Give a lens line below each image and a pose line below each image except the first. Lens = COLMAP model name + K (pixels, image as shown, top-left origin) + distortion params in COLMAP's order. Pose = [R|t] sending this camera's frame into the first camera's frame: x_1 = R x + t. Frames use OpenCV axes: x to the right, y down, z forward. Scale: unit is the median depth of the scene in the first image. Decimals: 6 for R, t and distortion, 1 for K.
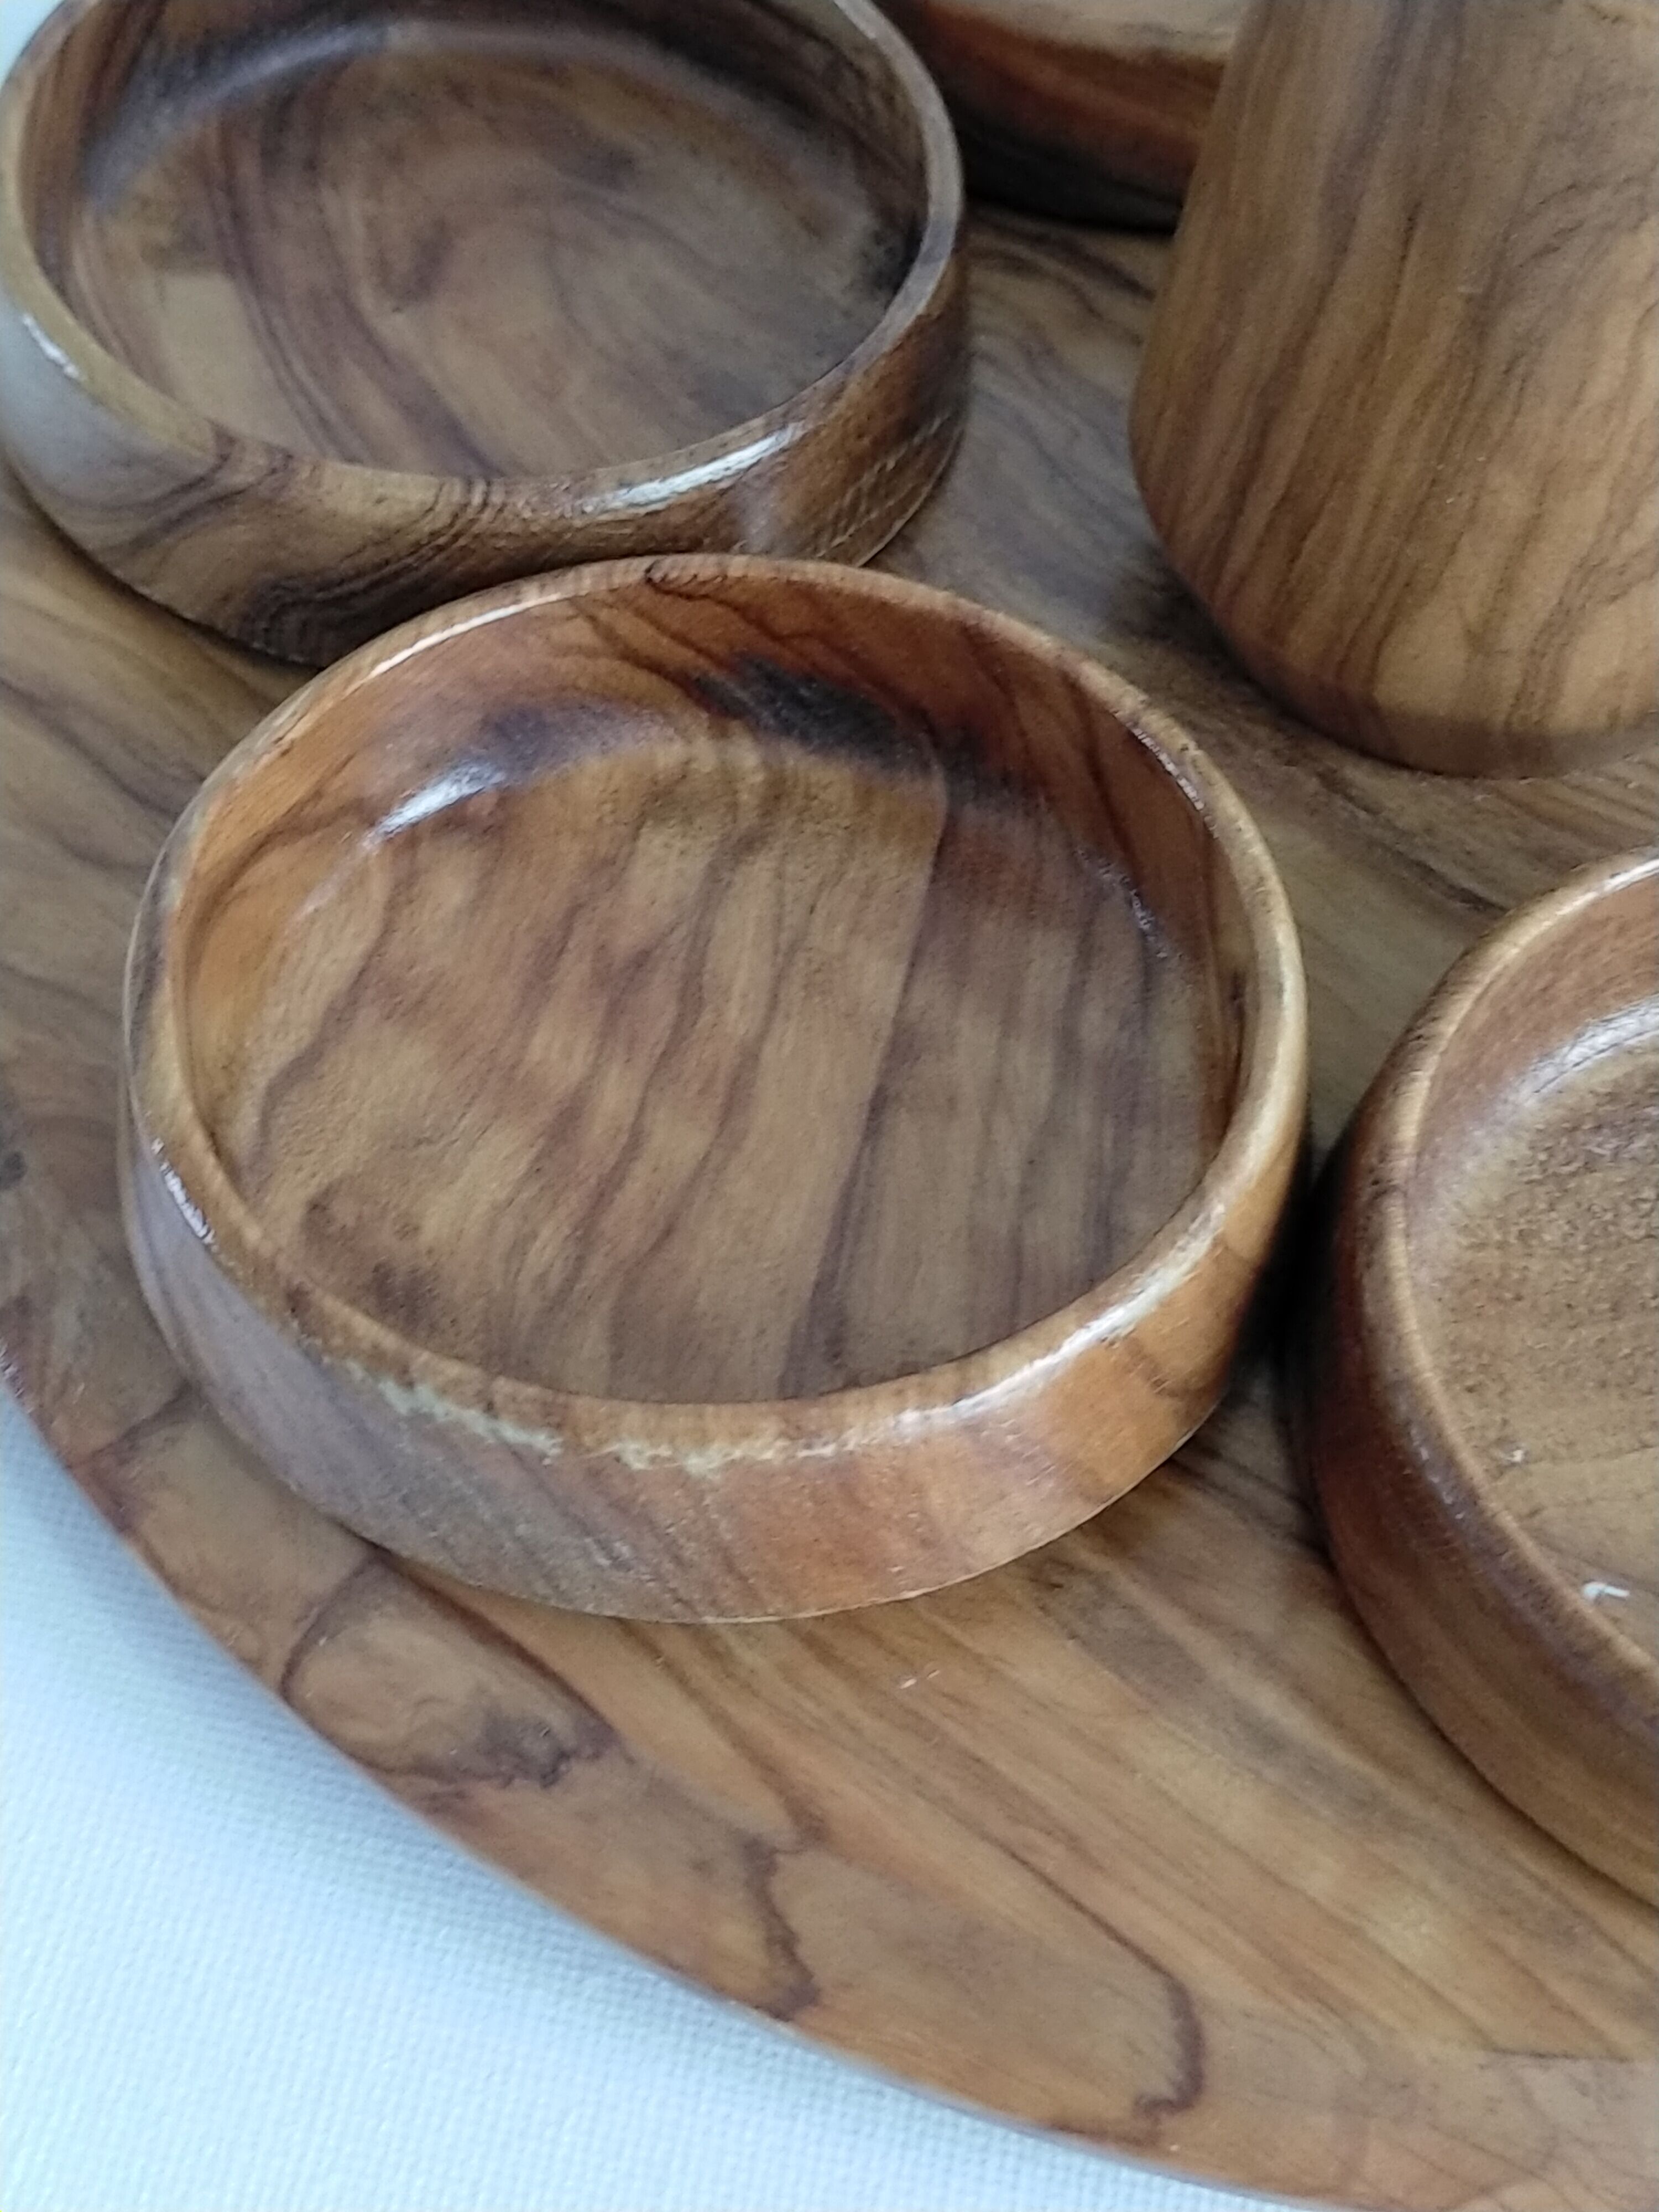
lens RADIAL K [[3307.5, 0, 794.8], [0, 3307.5, 1103.2], [0, 0, 1]] dist [0.053671, 0.000000]
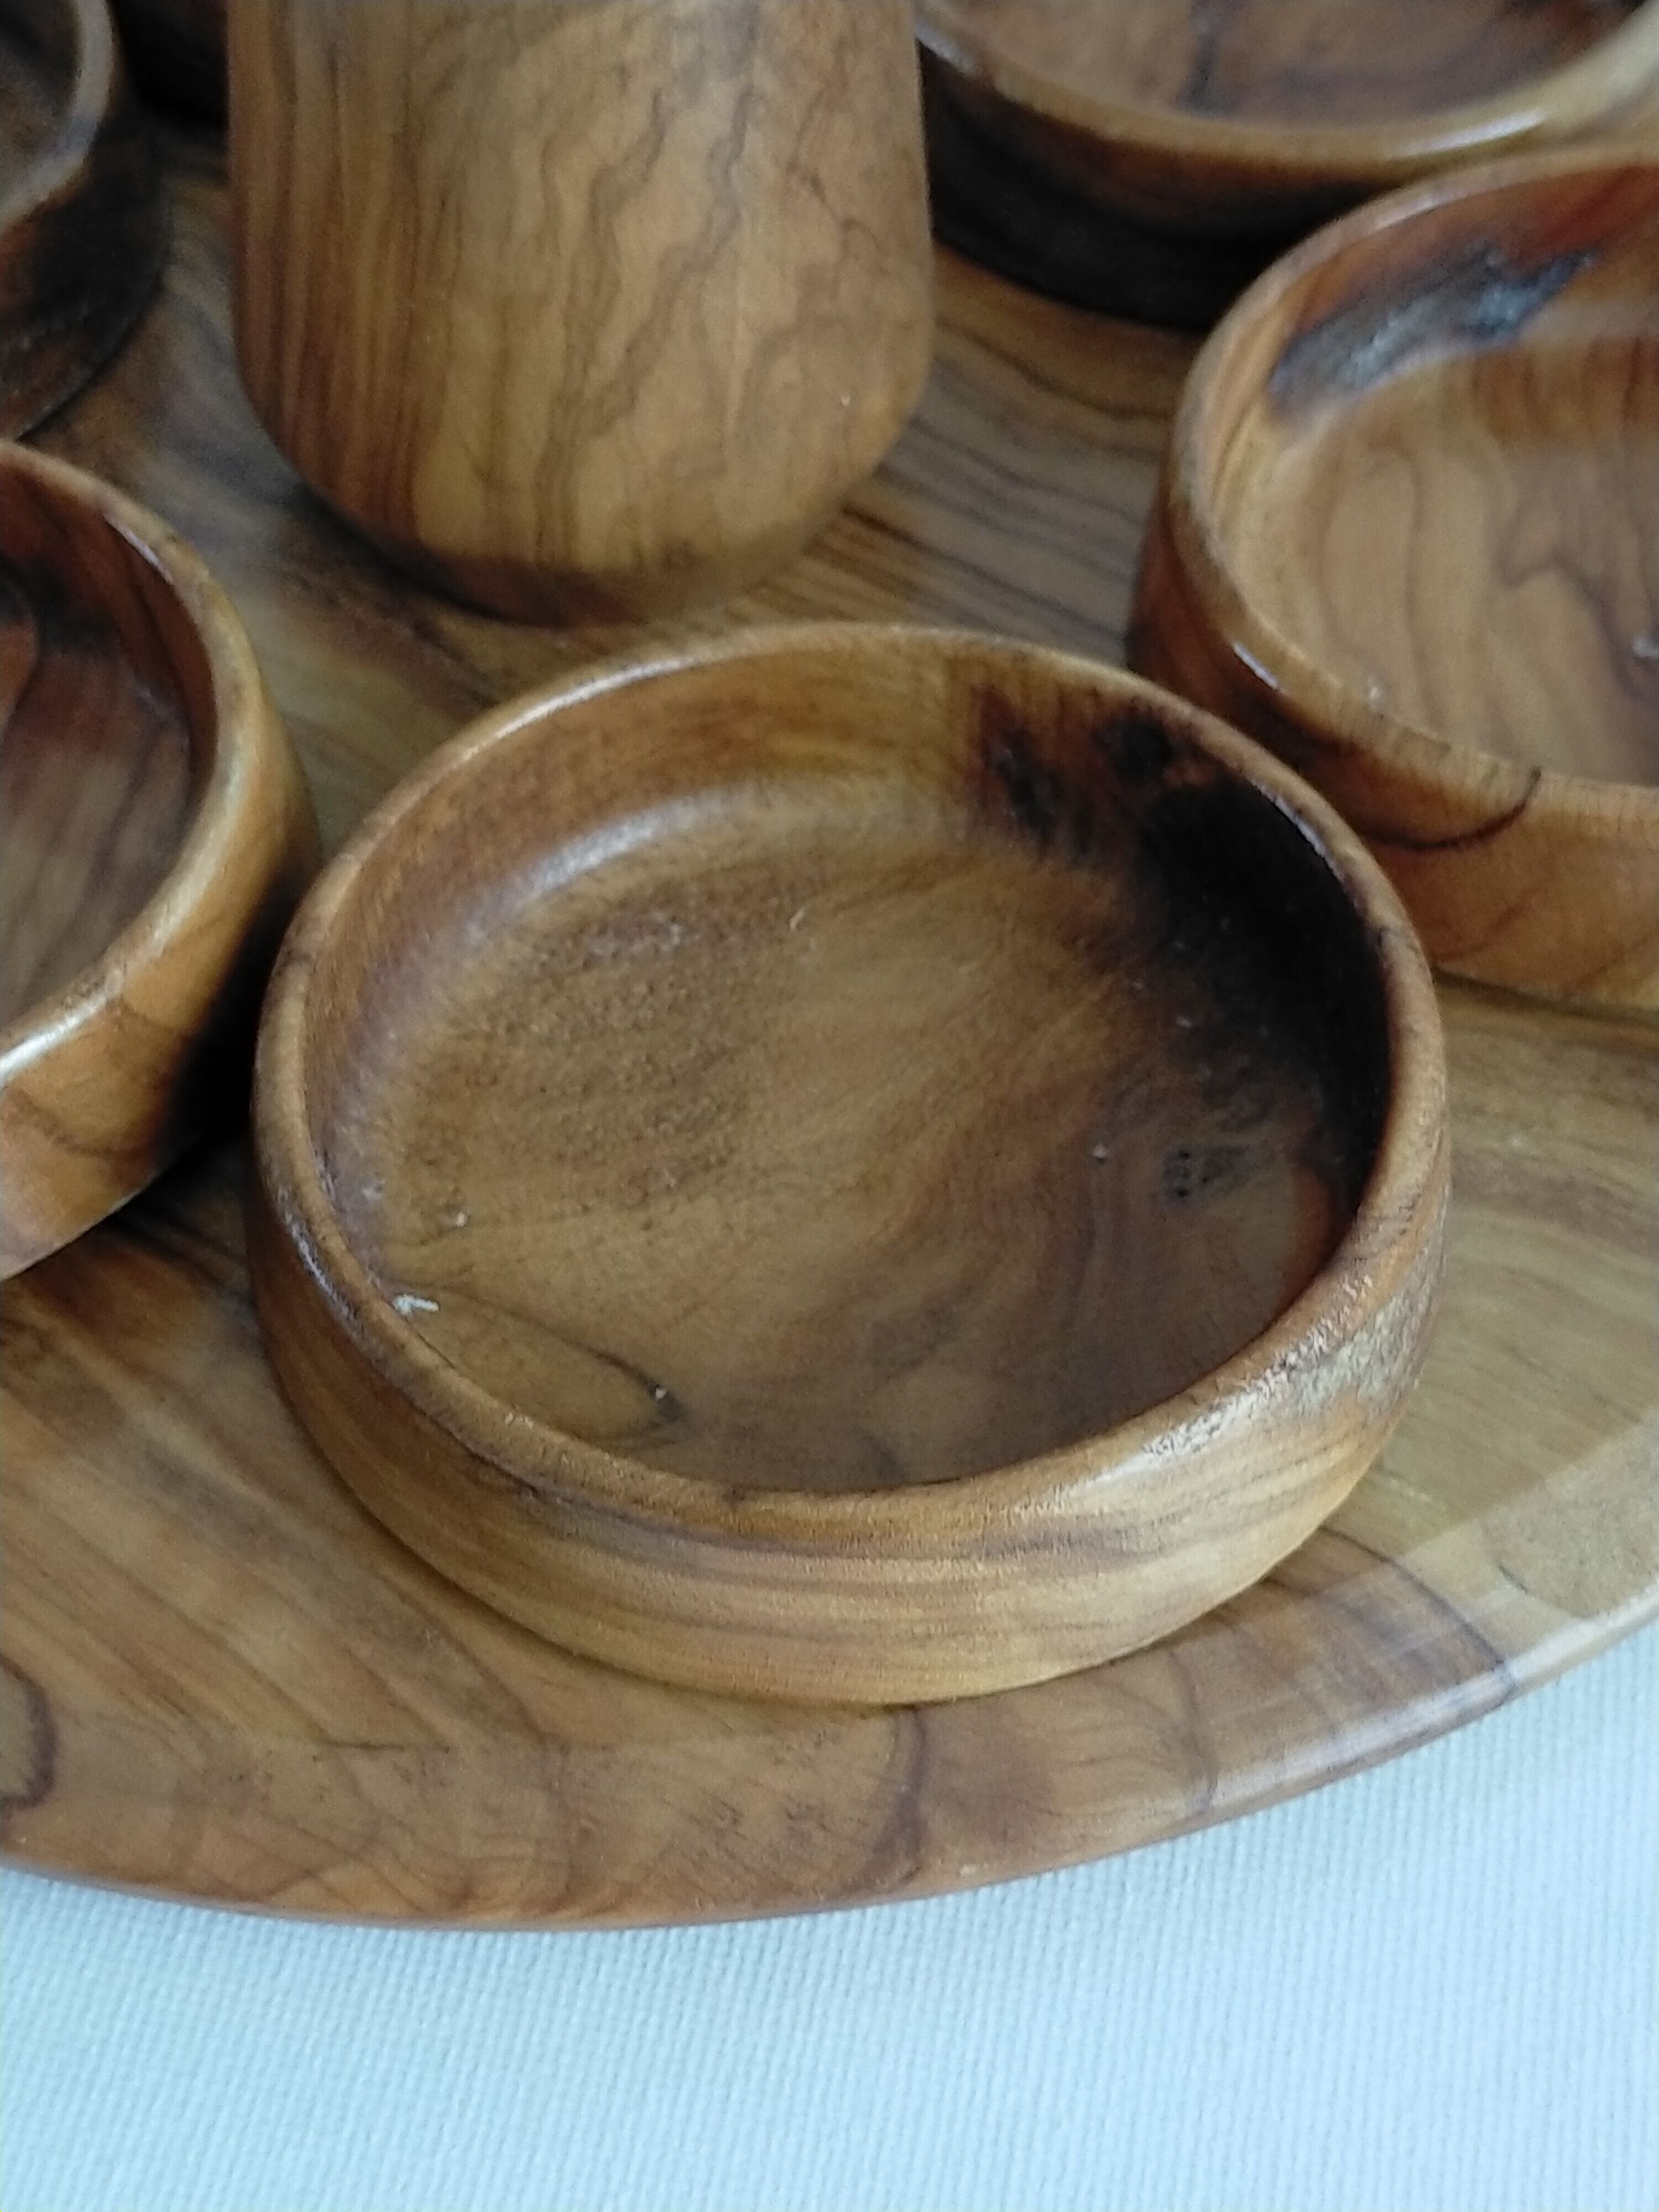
lens RADIAL K [[3307.5, 0, 810.5], [0, 3307.5, 1118.1], [0, 0, 1]] dist [0.053671, 0.000000]
pose [[0.999785, -0.015433, -0.013837, 0.318423], [0.014934, 0.999259, -0.035473, 0.104326], [0.014375, 0.035258, 0.999275, -0.051755]]
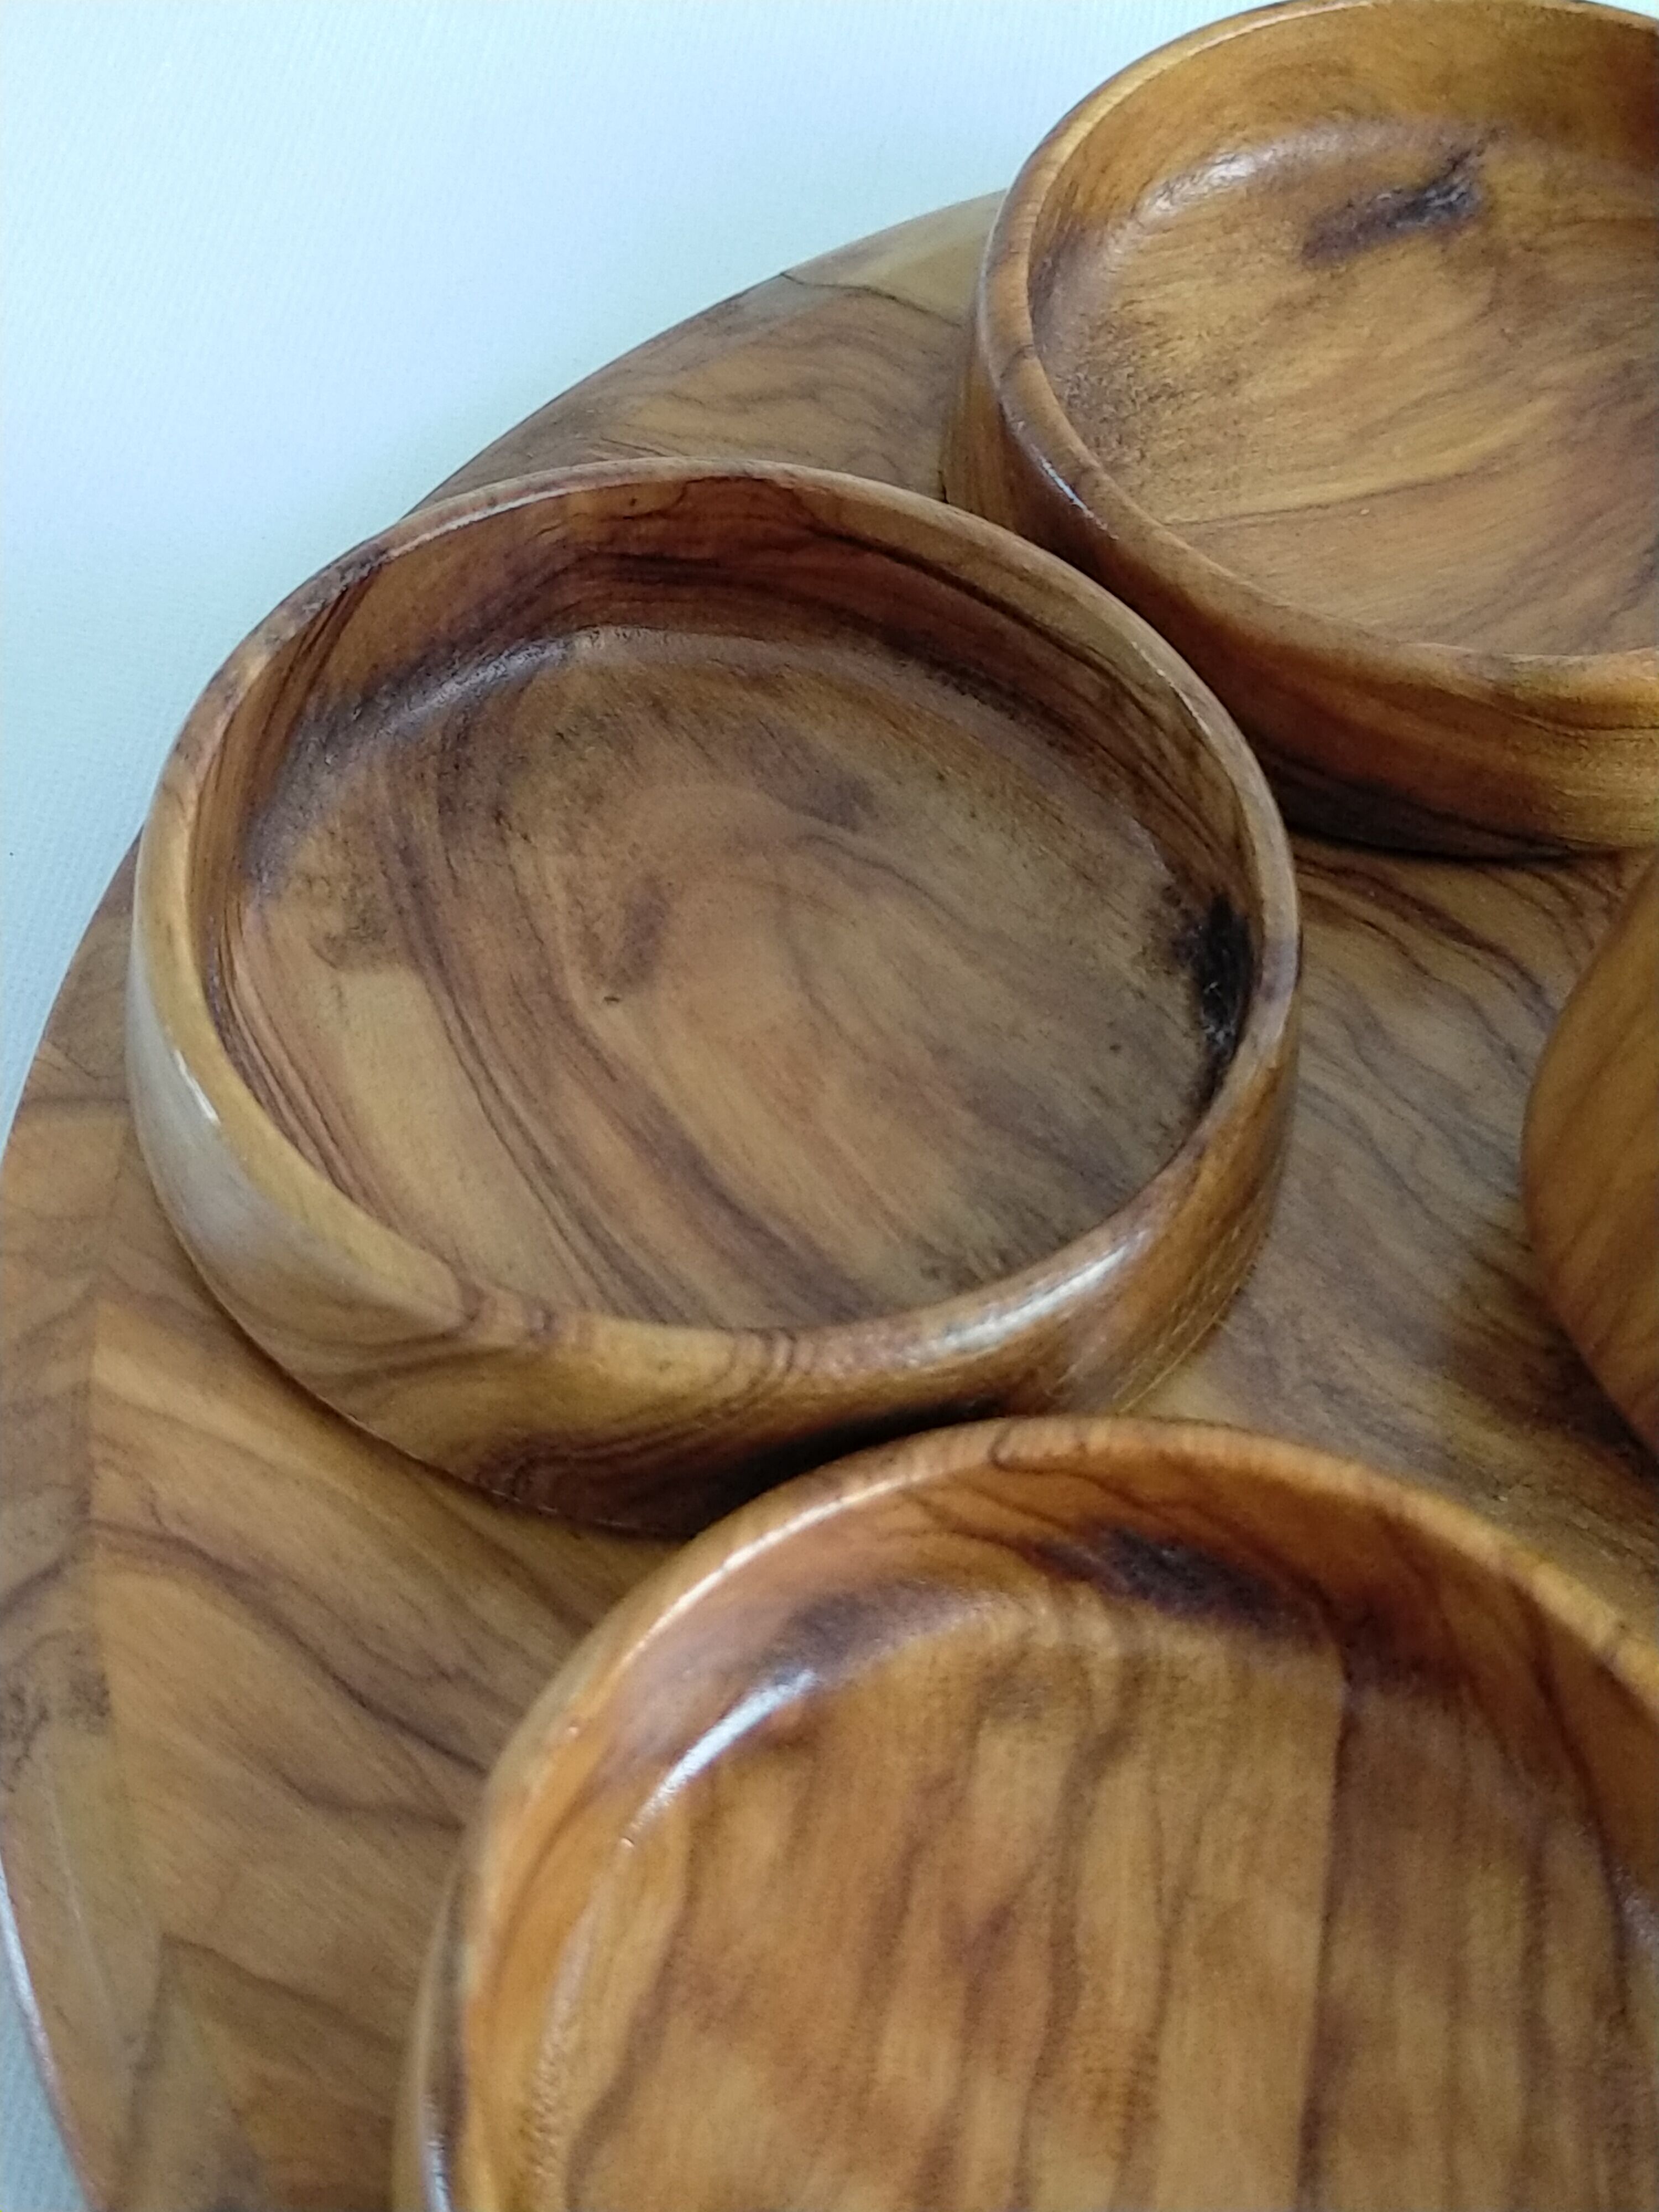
lens RADIAL K [[3307.5, 0, 791.5], [0, 3307.5, 1115.5], [0, 0, 1]] dist [0.053671, 0.000000]
pose [[0.999154, -0.029693, 0.028461, -0.117627], [0.029329, 0.999484, 0.013122, -0.260698], [-0.028836, -0.012276, 0.999509, 0.177862]]
